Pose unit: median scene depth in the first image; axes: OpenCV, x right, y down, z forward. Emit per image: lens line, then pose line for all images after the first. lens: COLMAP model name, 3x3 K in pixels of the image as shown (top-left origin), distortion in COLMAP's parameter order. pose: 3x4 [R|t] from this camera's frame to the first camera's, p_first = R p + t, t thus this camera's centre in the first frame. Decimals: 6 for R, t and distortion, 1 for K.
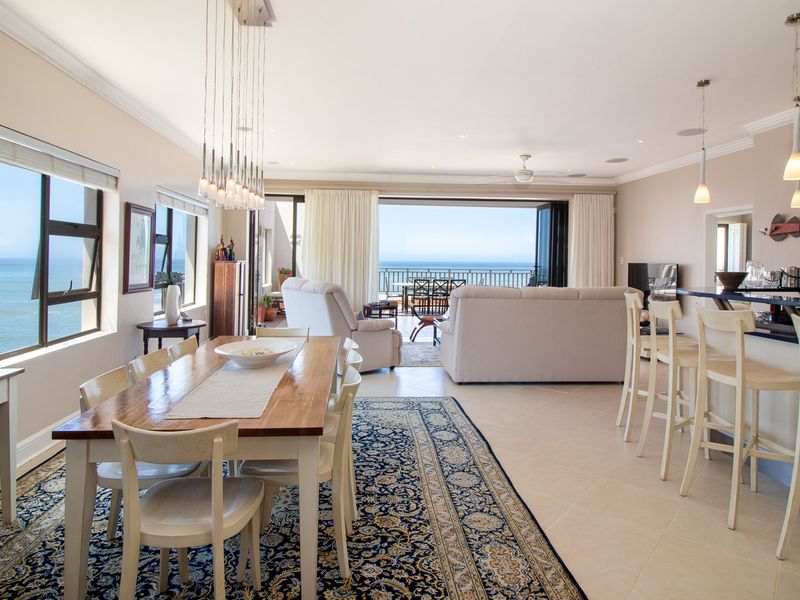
lens RADIAL K [[504.8, 0, 396.8], [0, 504.8, 303.0], [0, 0, 1]] dist [0.004035, 0.001399]
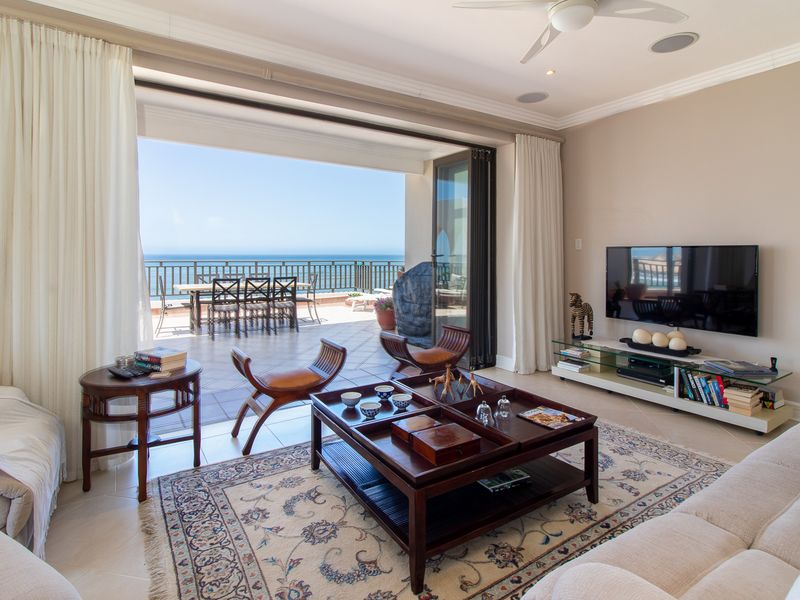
lens RADIAL K [[429.6, 0, 401.1], [0, 429.6, 262.5], [0, 0, 1]] dist [0.002189, 0.000621]
pose [[0.881426, -0.018025, 0.471978, -0.024956], [0.047170, 0.997635, -0.049989, -0.072958], [-0.469961, 0.066325, 0.880192, 1.062334]]
